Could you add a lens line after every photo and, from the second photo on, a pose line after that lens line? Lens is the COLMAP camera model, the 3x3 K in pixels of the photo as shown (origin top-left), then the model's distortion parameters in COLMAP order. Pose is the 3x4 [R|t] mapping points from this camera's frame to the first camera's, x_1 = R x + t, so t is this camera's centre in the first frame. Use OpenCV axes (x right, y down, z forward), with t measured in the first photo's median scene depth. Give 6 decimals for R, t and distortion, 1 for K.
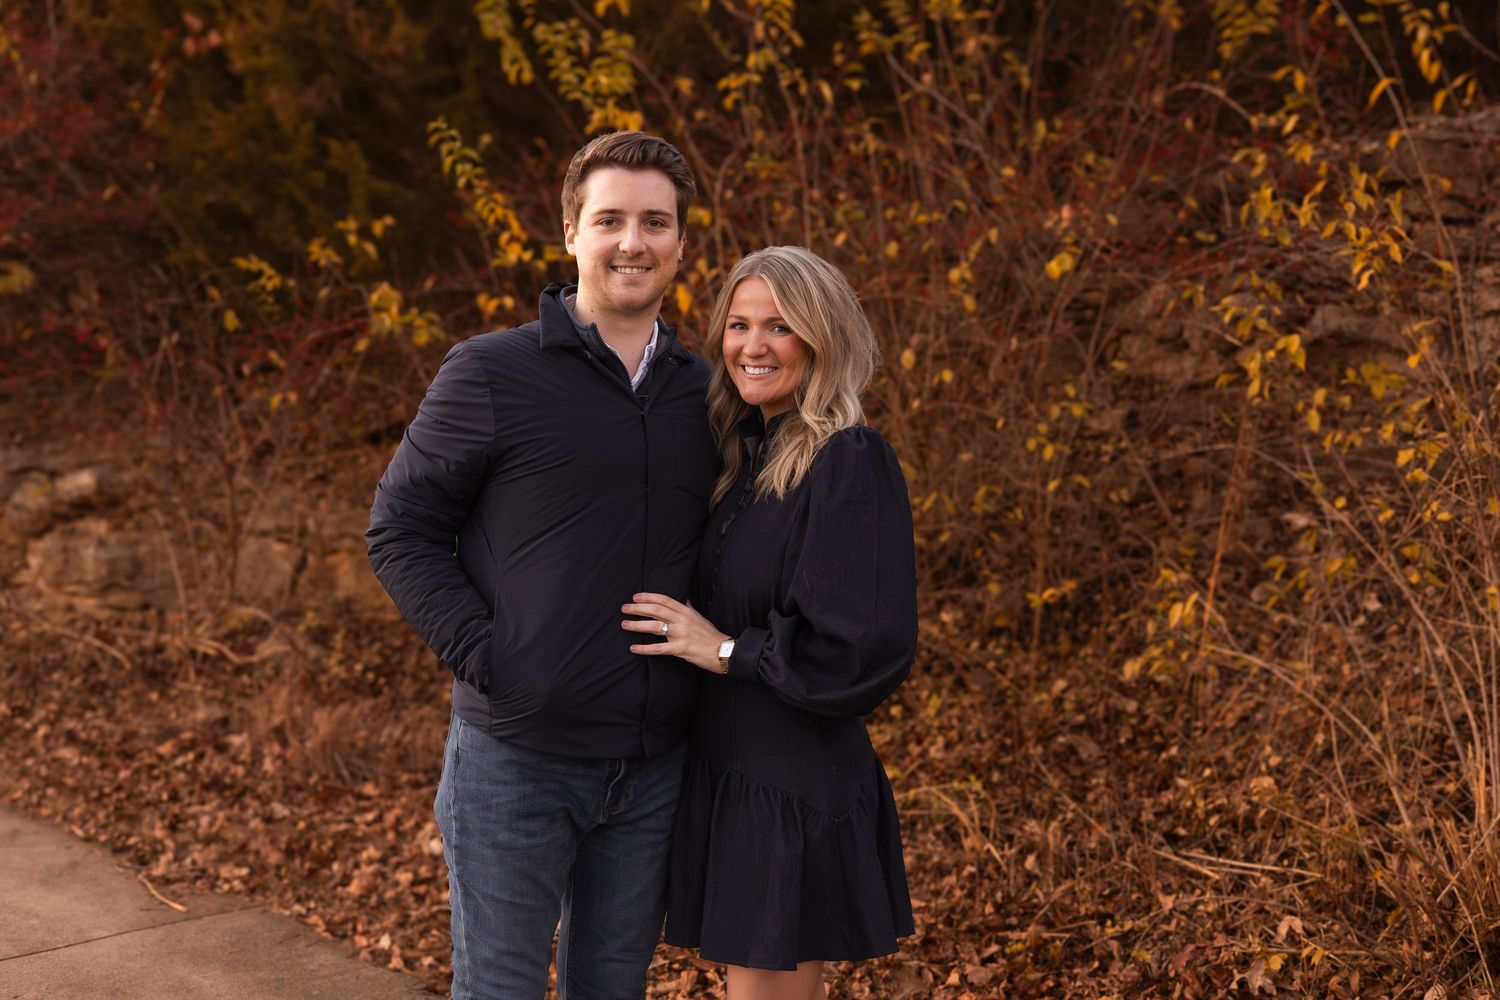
lens RADIAL K [[2094.3, 0, 754.9], [0, 2094.3, 452.9], [0, 0, 1]] dist [0.023929, -0.032392]
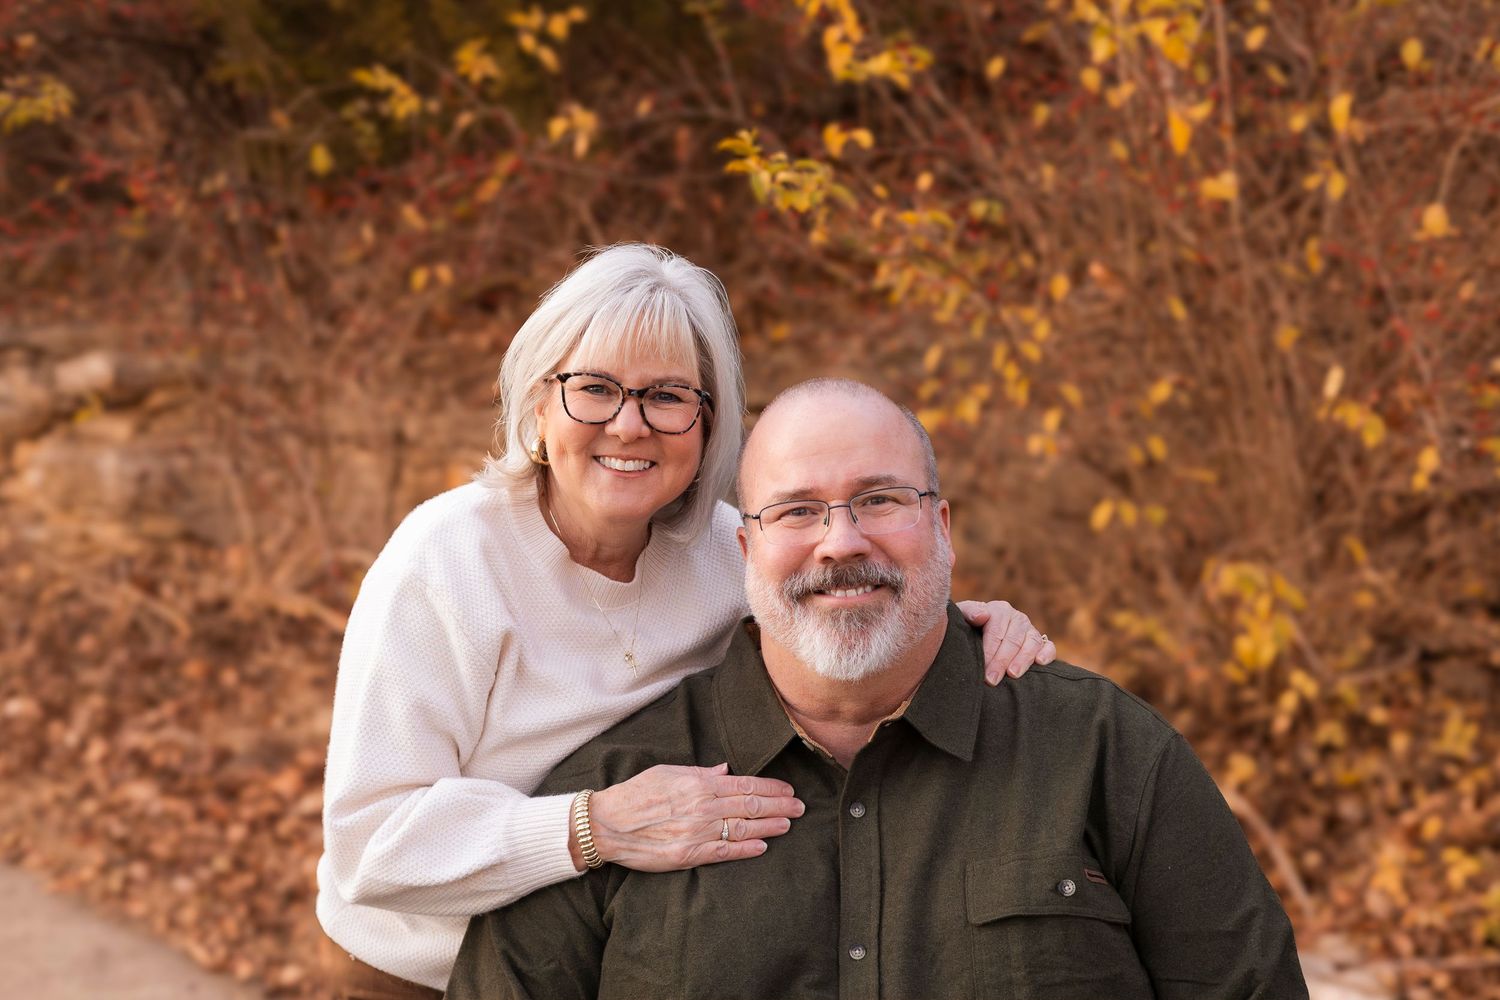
lens RADIAL K [[2094.3, 0, 754.9], [0, 2094.3, 452.9], [0, 0, 1]] dist [0.023929, -0.032392]
pose [[0.998963, -0.010200, 0.044378, -0.173330], [0.006444, 0.996448, 0.083966, -0.028634], [-0.045077, -0.083593, 0.995480, 0.346383]]
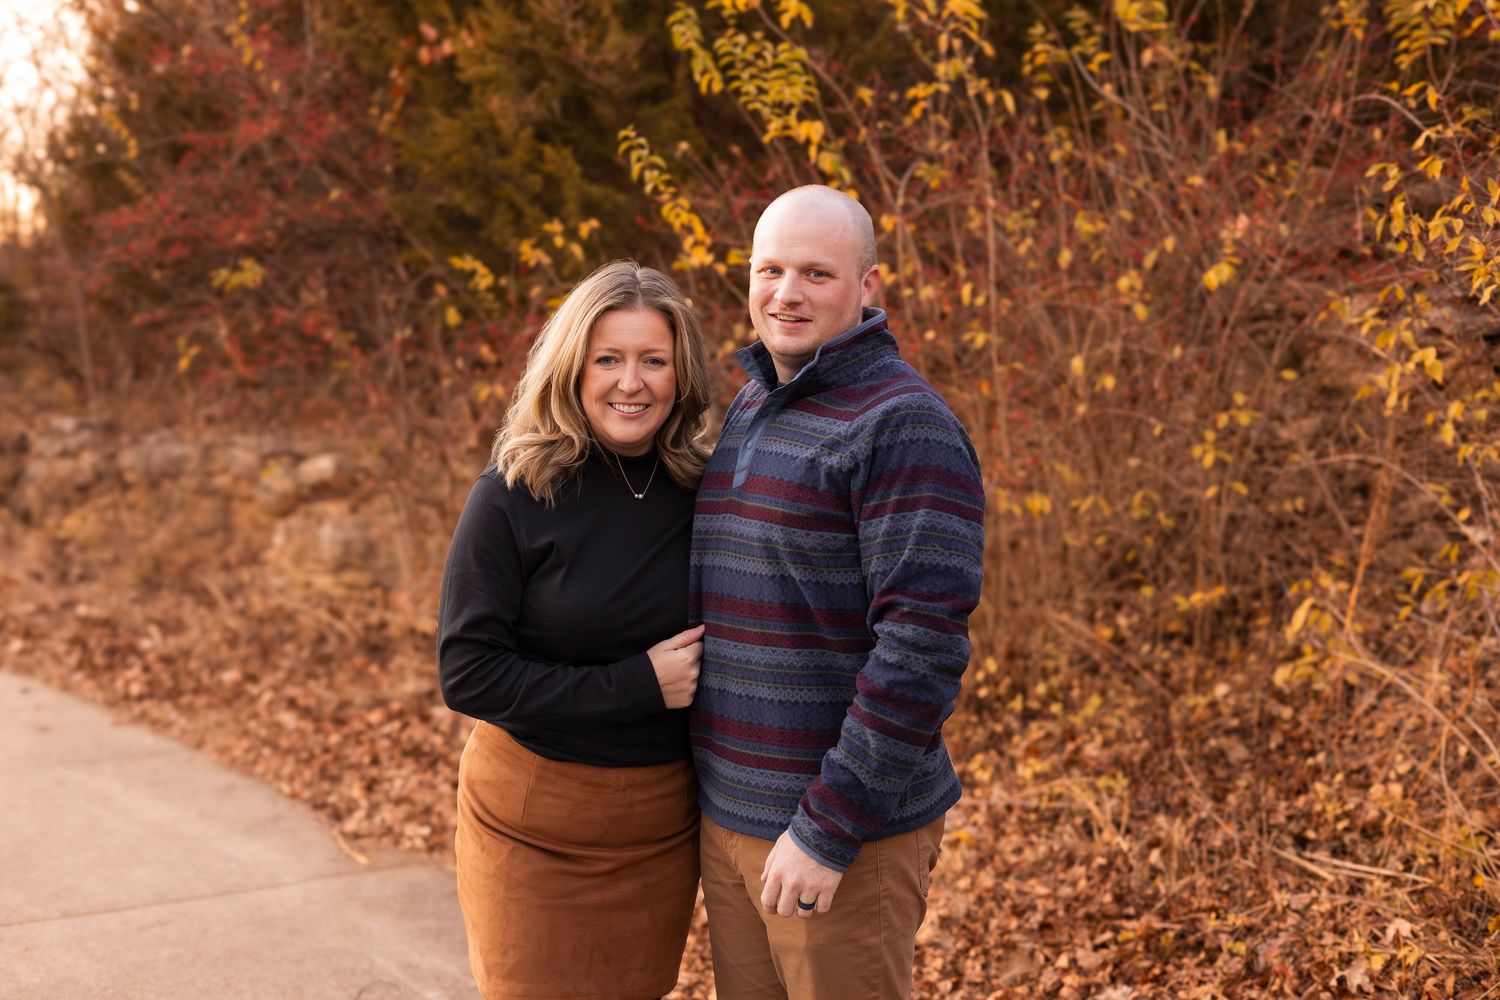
lens RADIAL K [[2096.3, 0, 750.0], [0, 2096.3, 500.0], [0, 0, 1]] dist [0.015285, -0.007956]
pose [[0.990857, 0.027474, -0.132086, 0.052280], [-0.024604, 0.999425, 0.023310, 0.000941], [0.132650, -0.019847, 0.990964, -0.034915]]
